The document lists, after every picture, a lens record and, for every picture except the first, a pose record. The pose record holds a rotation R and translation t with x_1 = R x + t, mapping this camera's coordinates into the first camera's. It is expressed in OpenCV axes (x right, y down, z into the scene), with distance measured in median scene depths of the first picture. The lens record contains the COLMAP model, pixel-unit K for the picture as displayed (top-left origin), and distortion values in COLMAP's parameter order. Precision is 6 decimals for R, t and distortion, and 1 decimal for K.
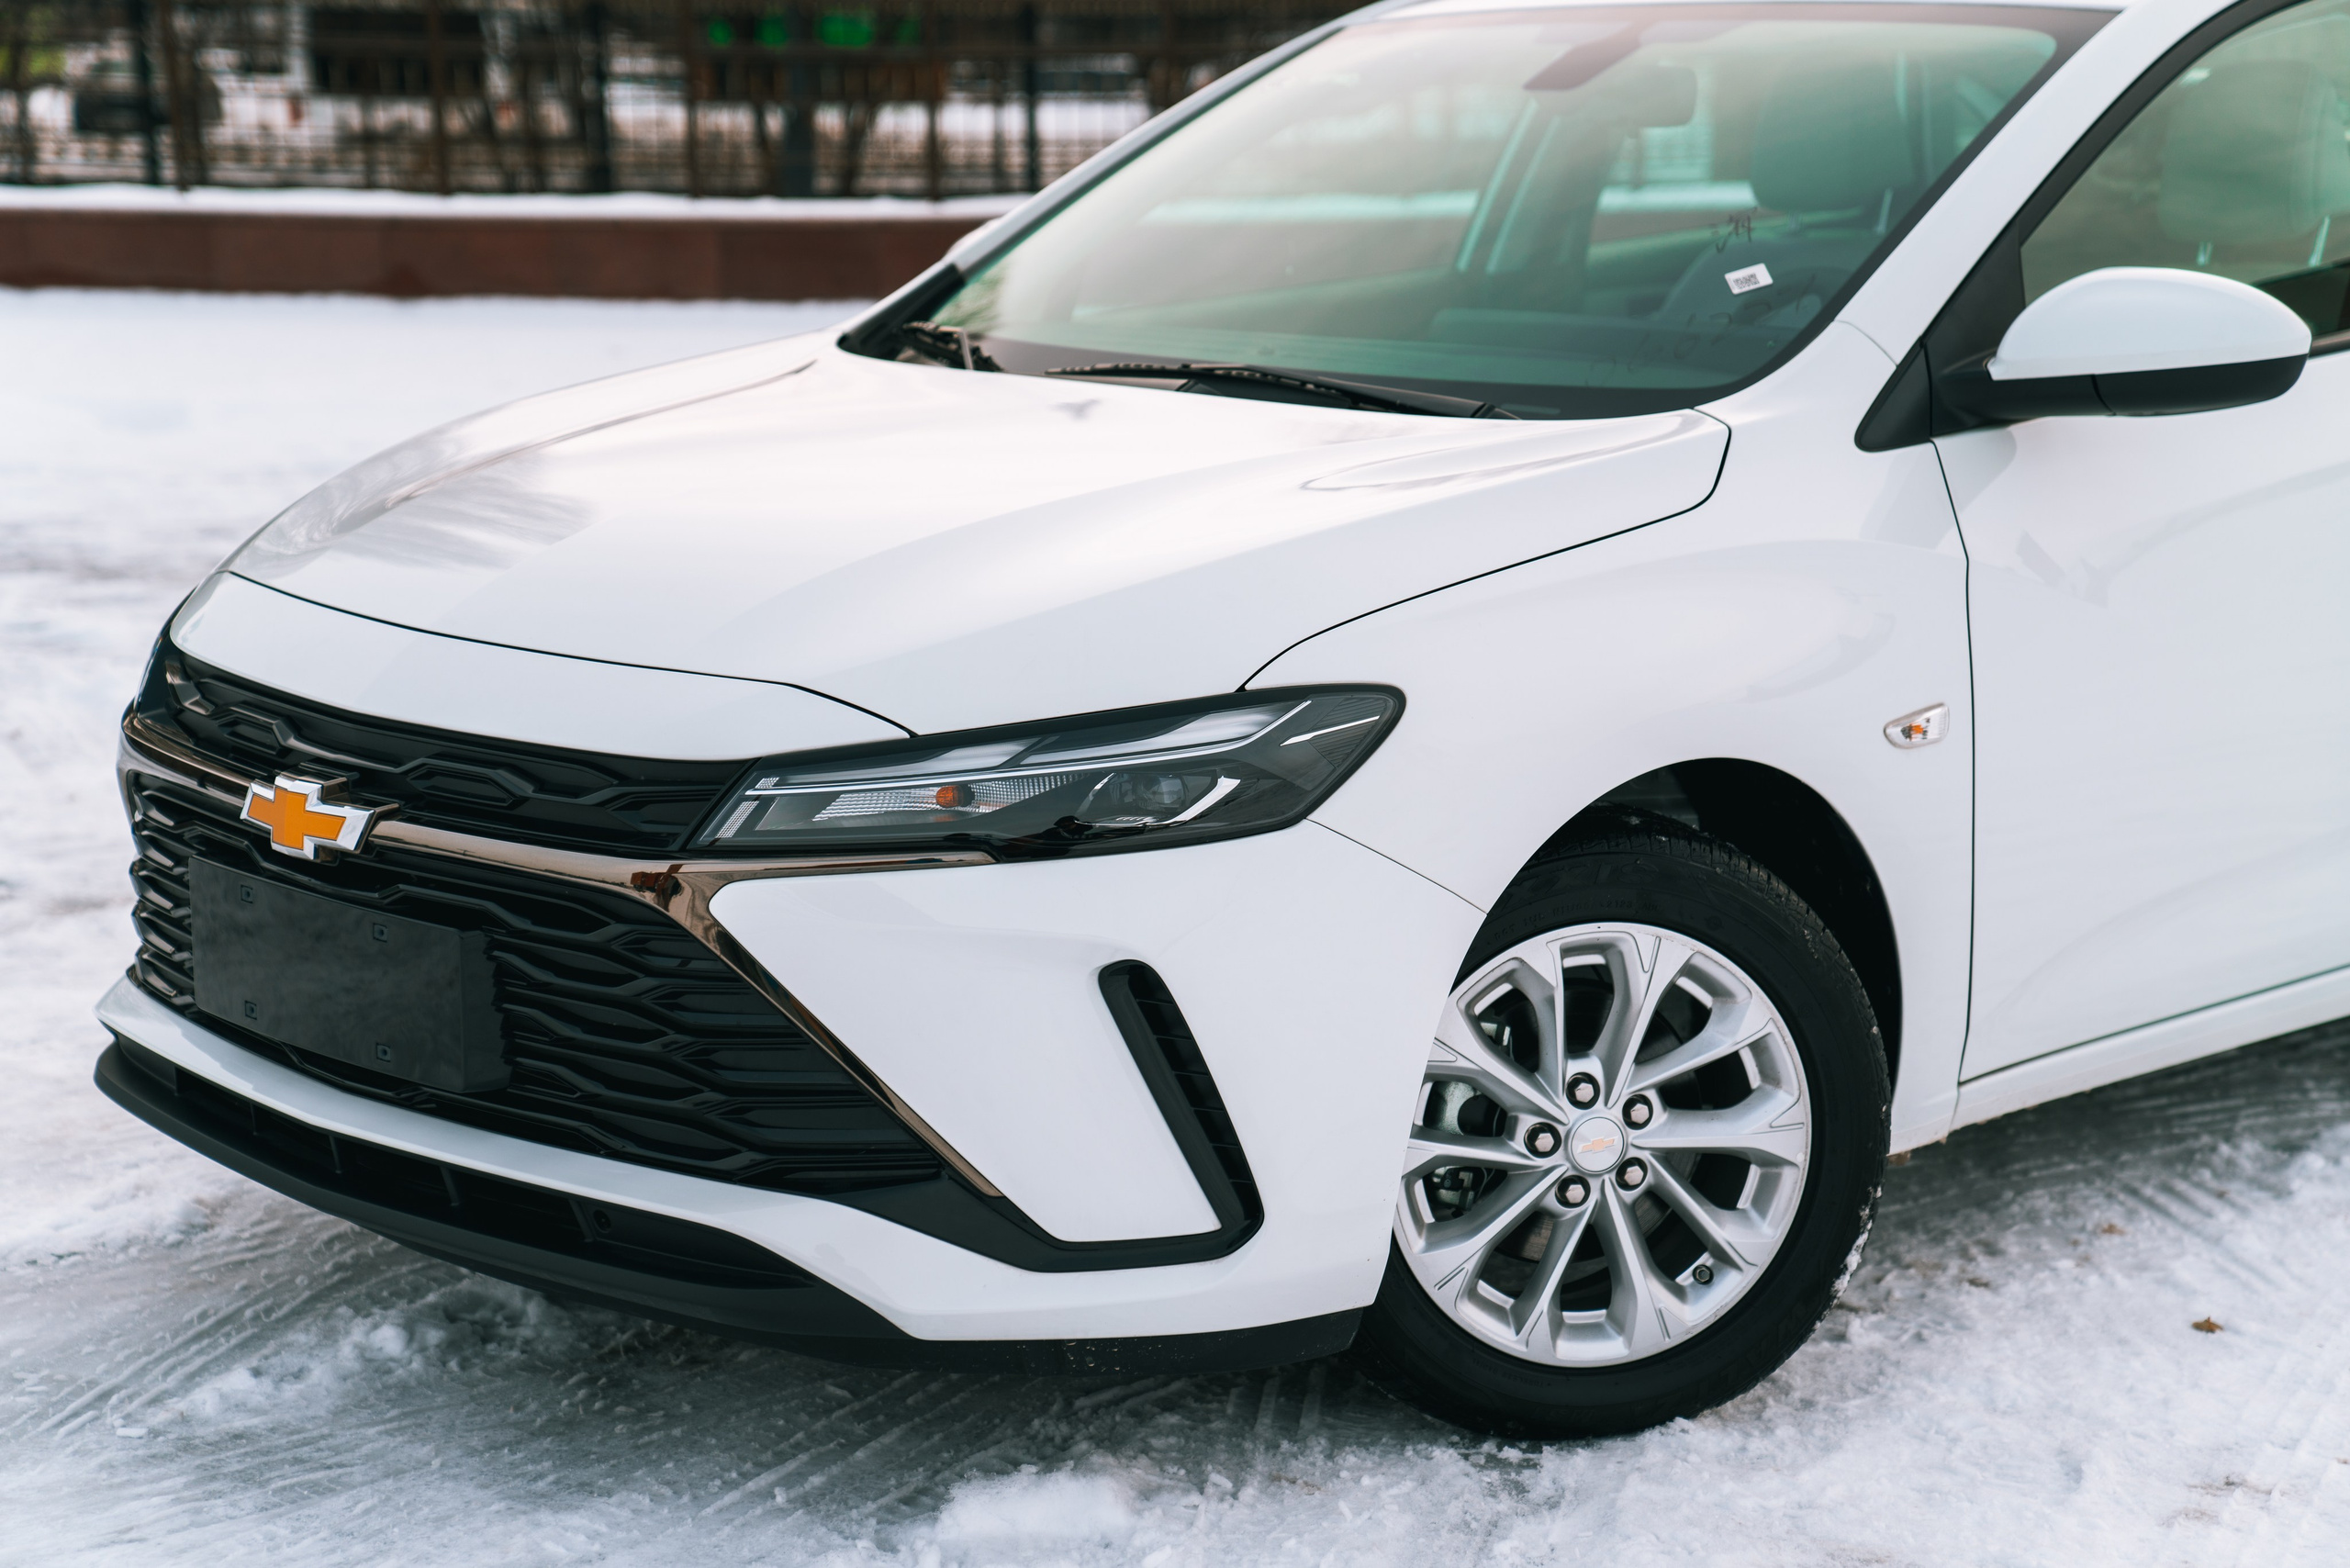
lens RADIAL K [[4035.4, 0, 1160.5], [0, 4035.4, 785.0], [0, 0, 1]] dist [0.520588, 0.457178]
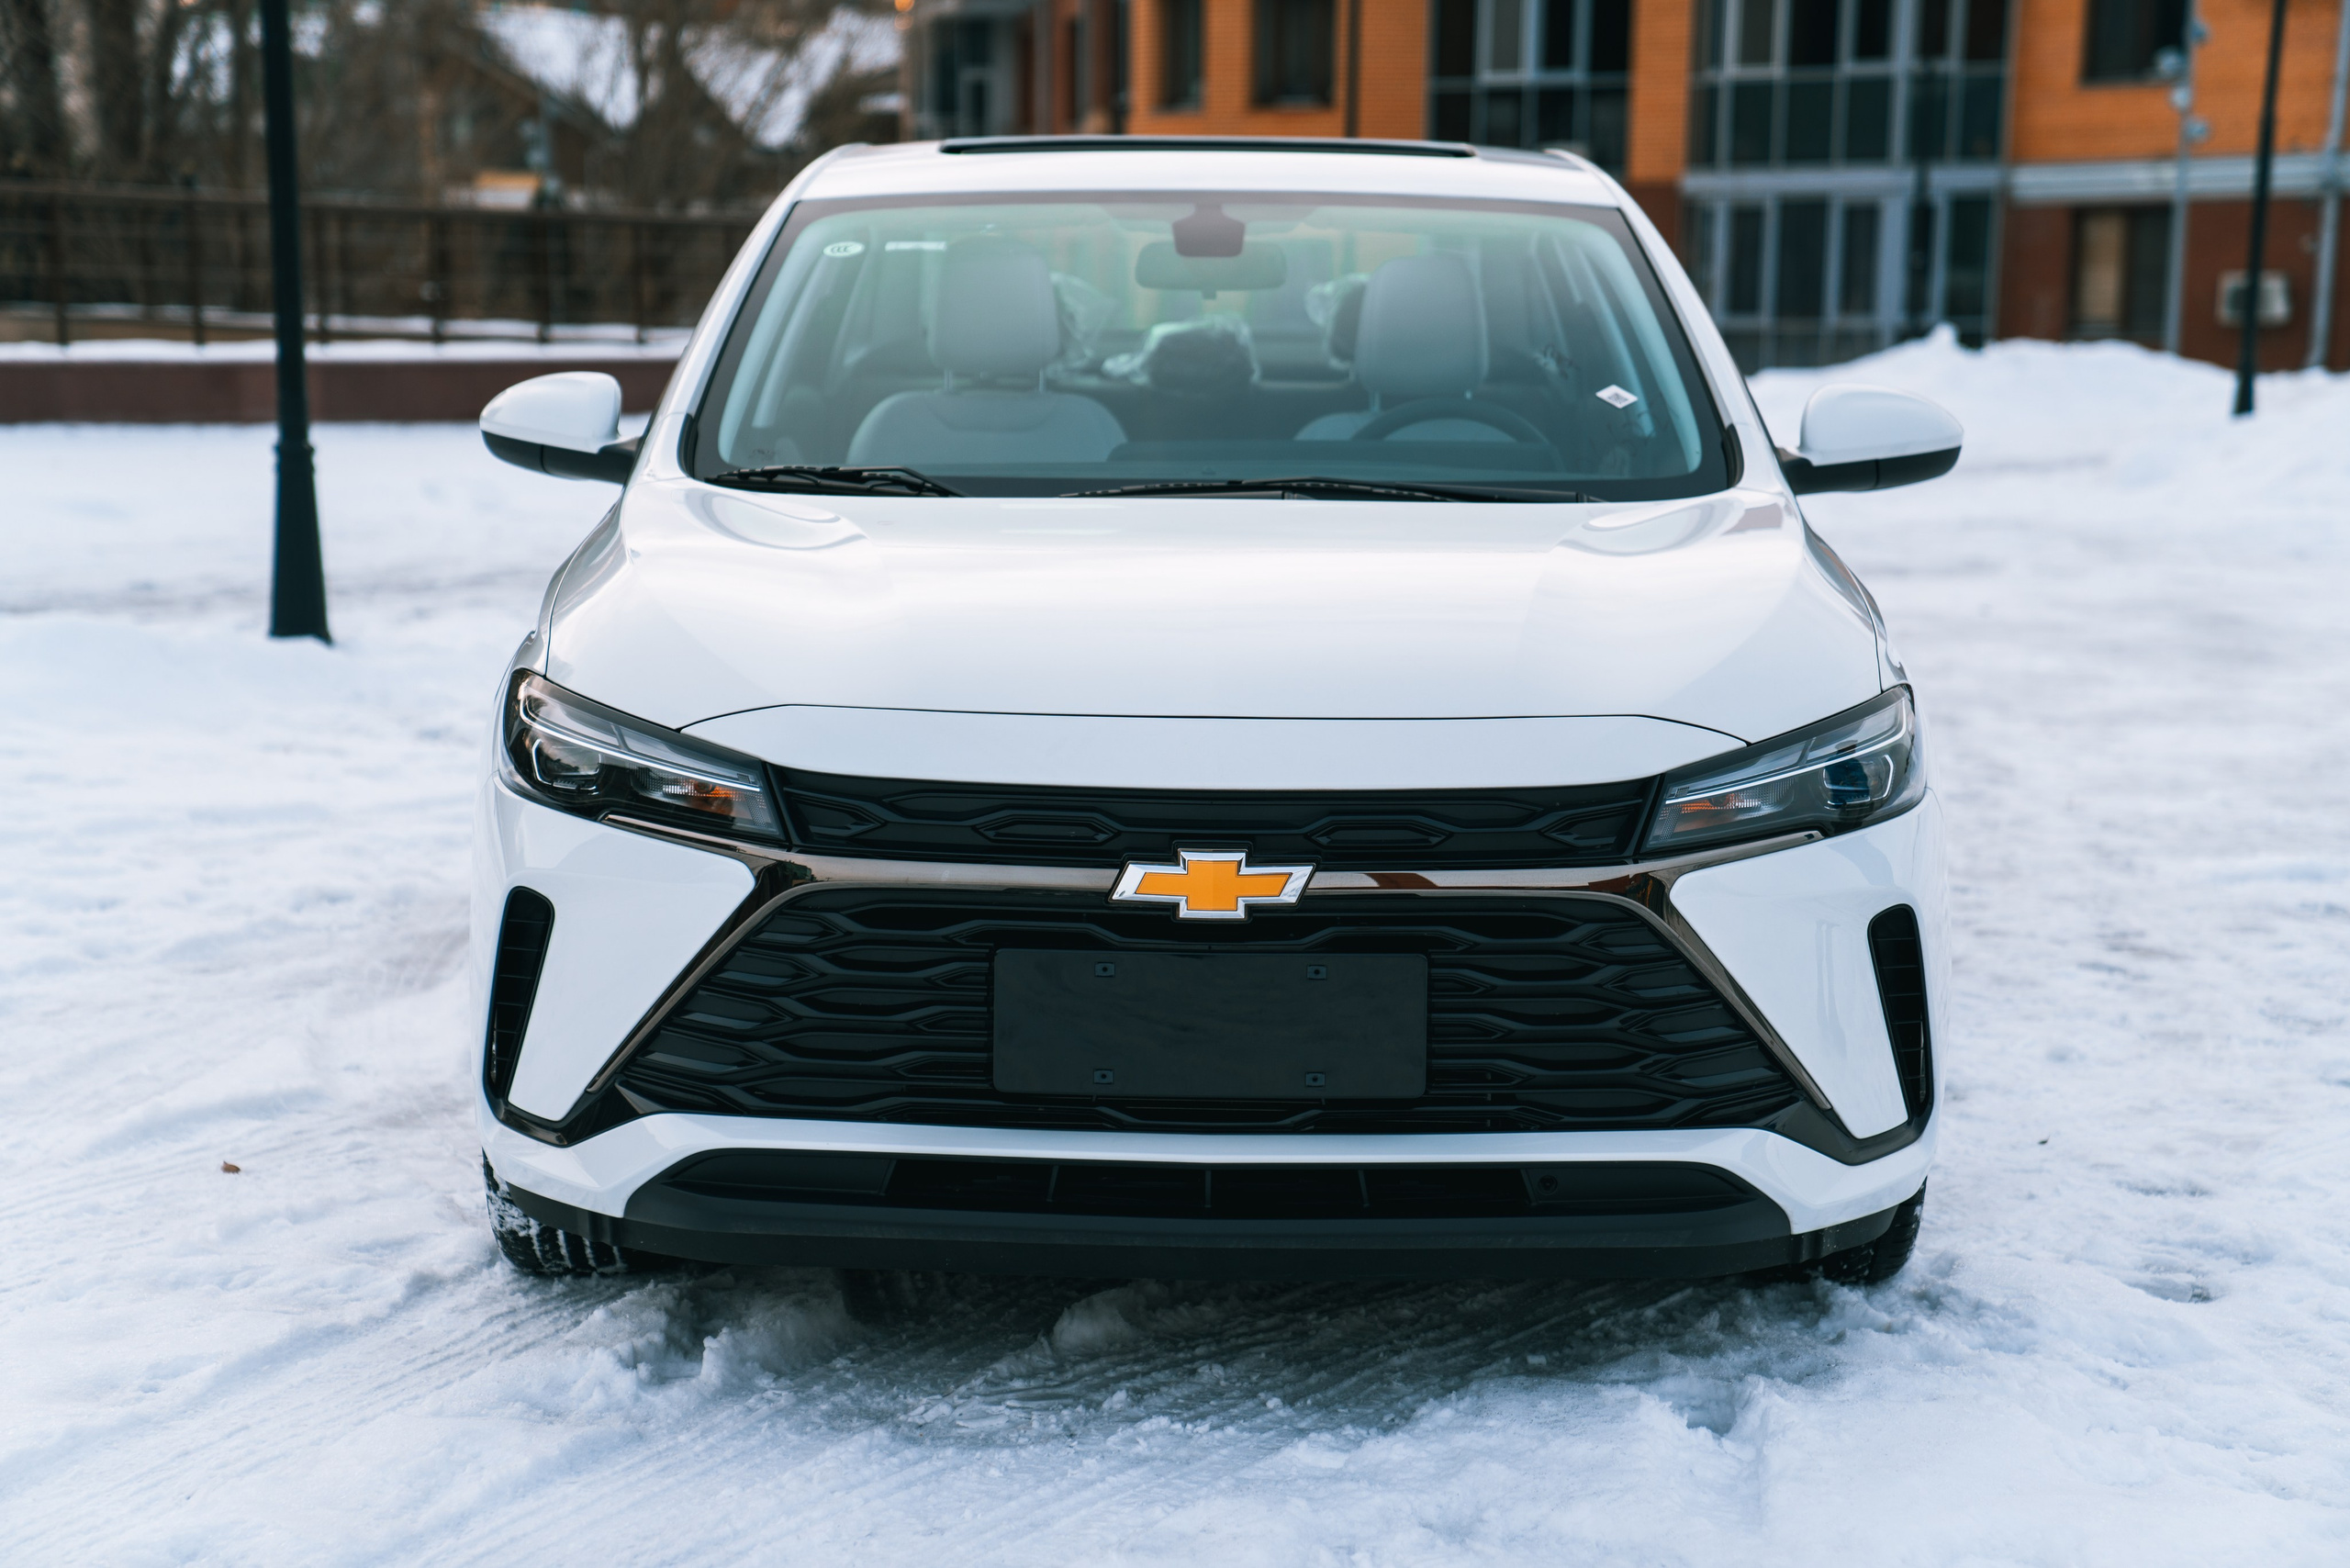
lens RADIAL K [[4479.6, 0, 1180.6], [0, 4479.6, 776.2], [0, 0, 1]] dist [0.691596, -0.007222]
pose [[0.688971, -0.082026, 0.720133, -1.076219], [0.130861, 0.991325, -0.012282, -0.007563], [-0.712878, 0.102699, 0.693728, 0.151162]]
